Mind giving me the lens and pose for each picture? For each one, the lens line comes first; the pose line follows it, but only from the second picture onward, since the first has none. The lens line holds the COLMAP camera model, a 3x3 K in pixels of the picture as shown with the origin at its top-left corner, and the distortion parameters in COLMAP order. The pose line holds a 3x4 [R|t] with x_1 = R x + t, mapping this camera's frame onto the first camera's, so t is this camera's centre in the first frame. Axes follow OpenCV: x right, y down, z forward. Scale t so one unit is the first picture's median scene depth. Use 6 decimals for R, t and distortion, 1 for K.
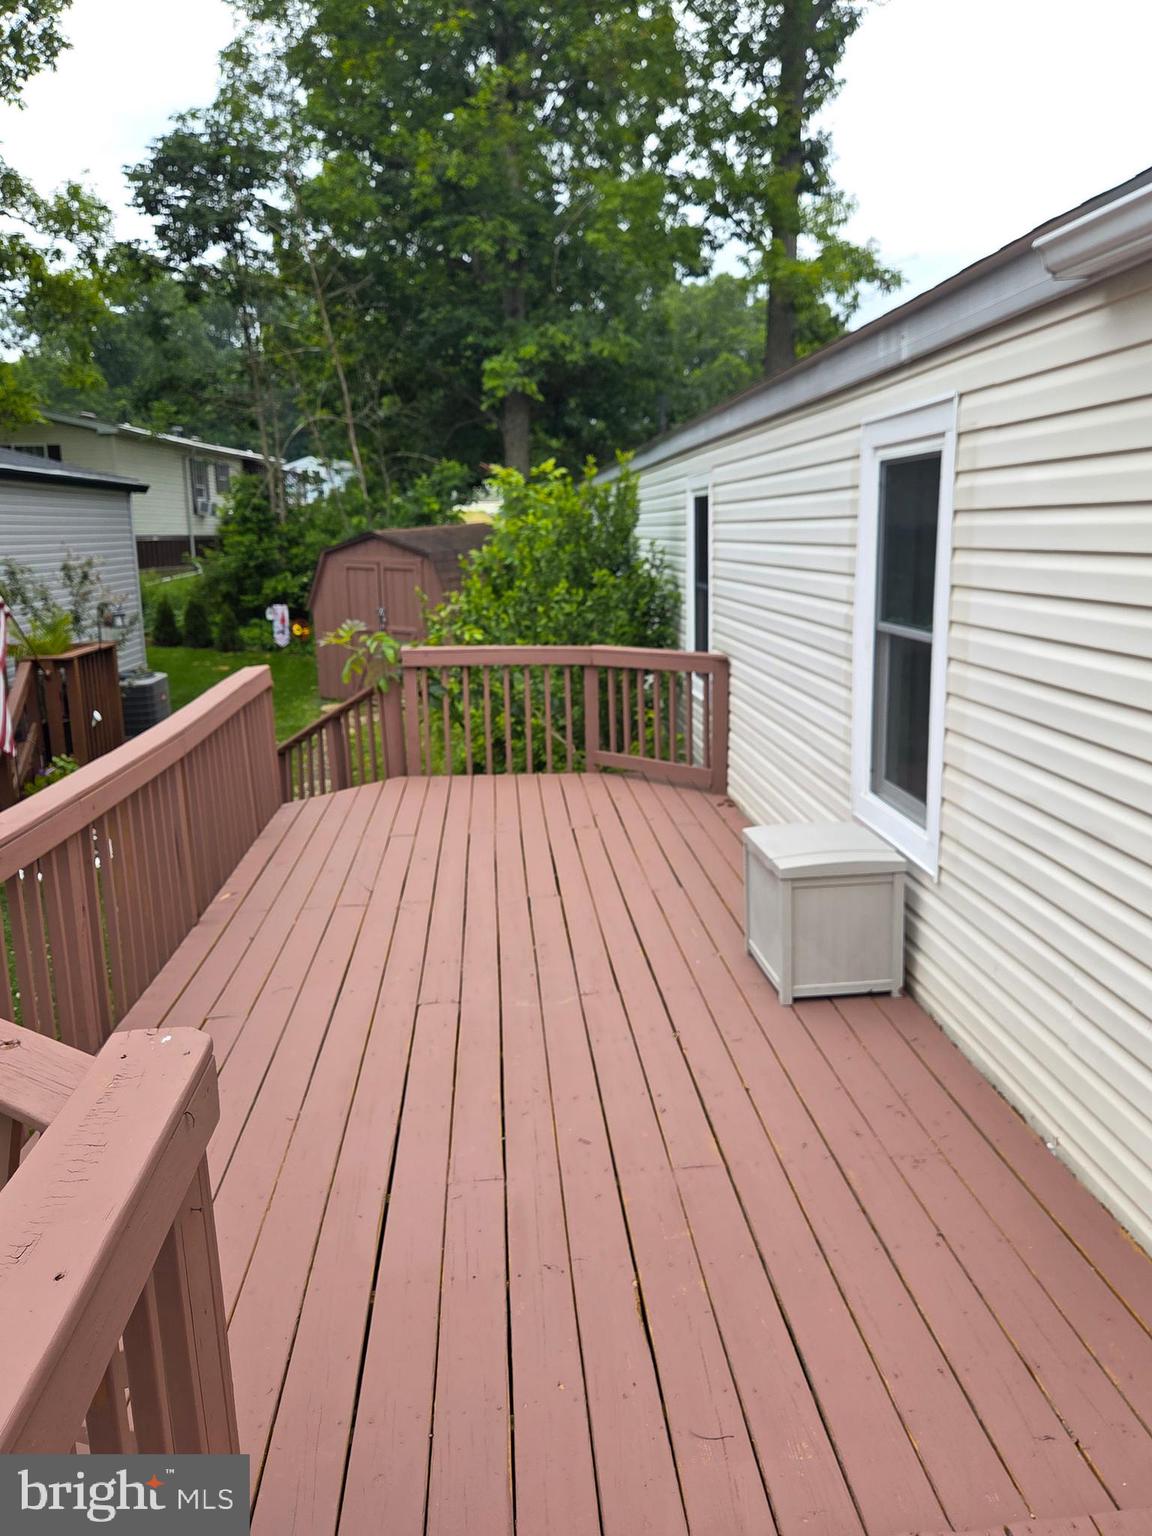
lens RADIAL K [[1165.4, 0, 576.0], [0, 1165.4, 768.0], [0, 0, 1]] dist [0.052699, -0.000799]
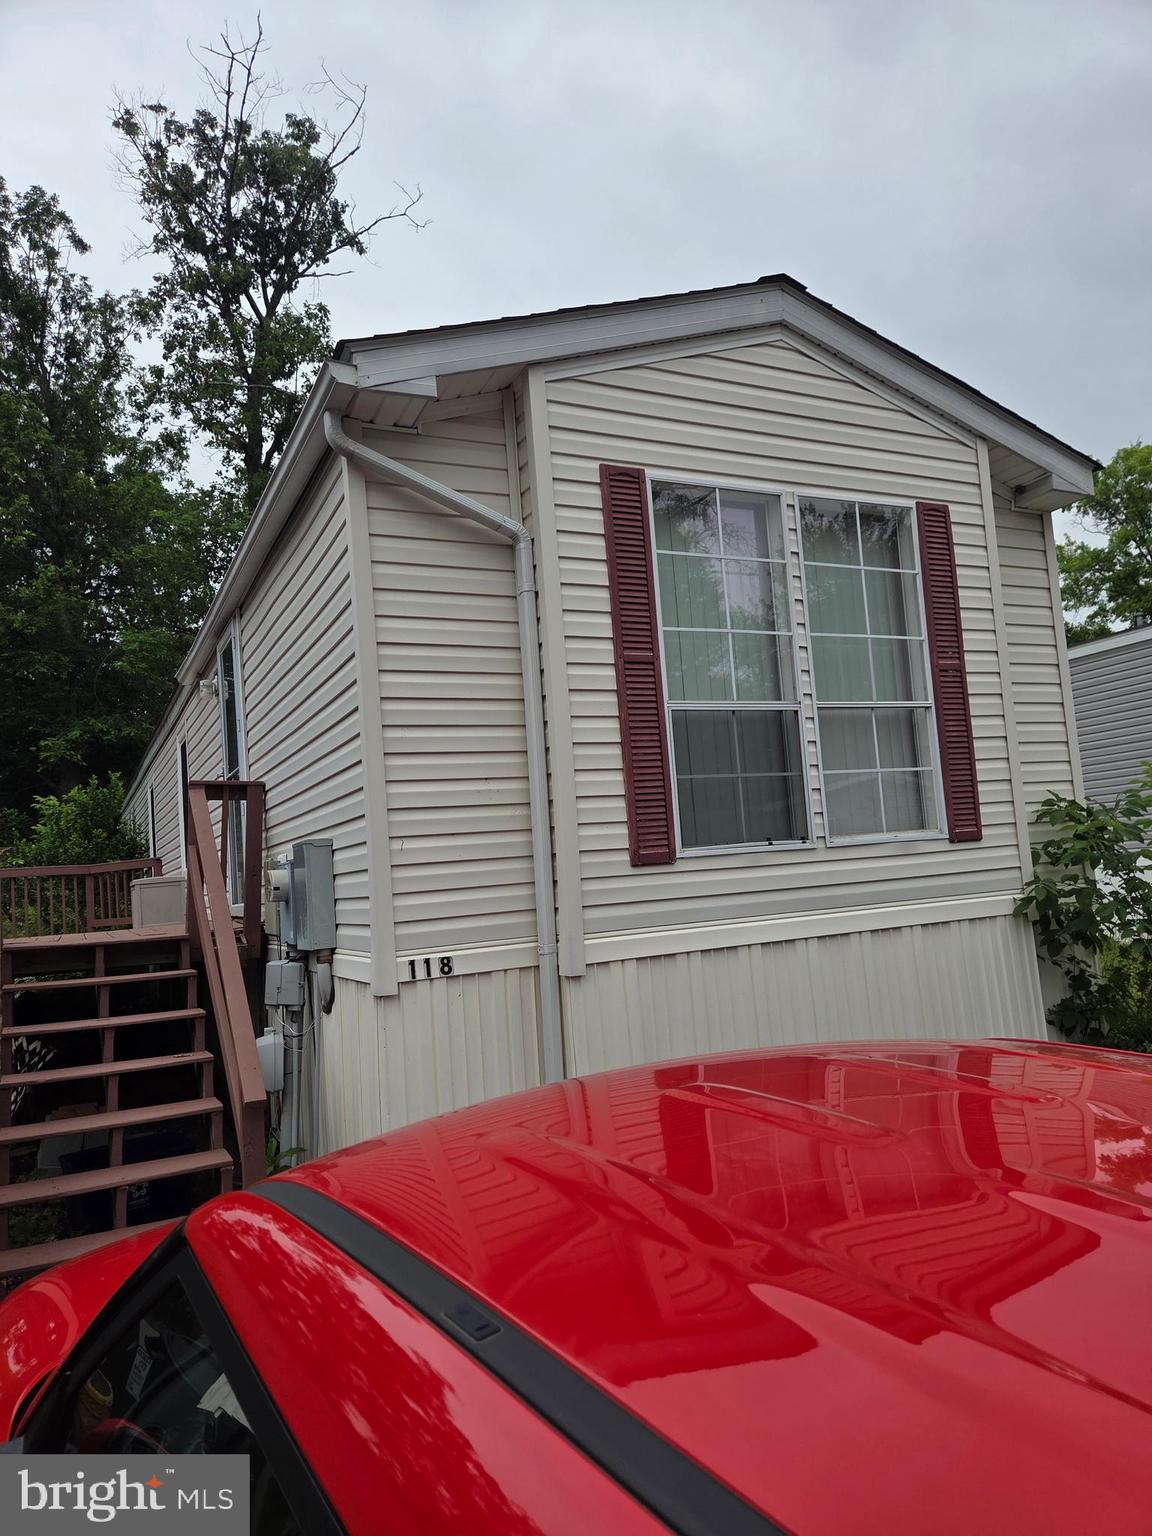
lens RADIAL K [[1031.2, 0, 576.0], [0, 1031.2, 768.0], [0, 0, 1]] dist [0.050817, -0.076631]
pose [[0.925720, -0.023032, 0.377509, 0.047061], [0.143047, 0.945320, -0.293100, 0.150106], [-0.350116, 0.325330, 0.878396, -0.336064]]
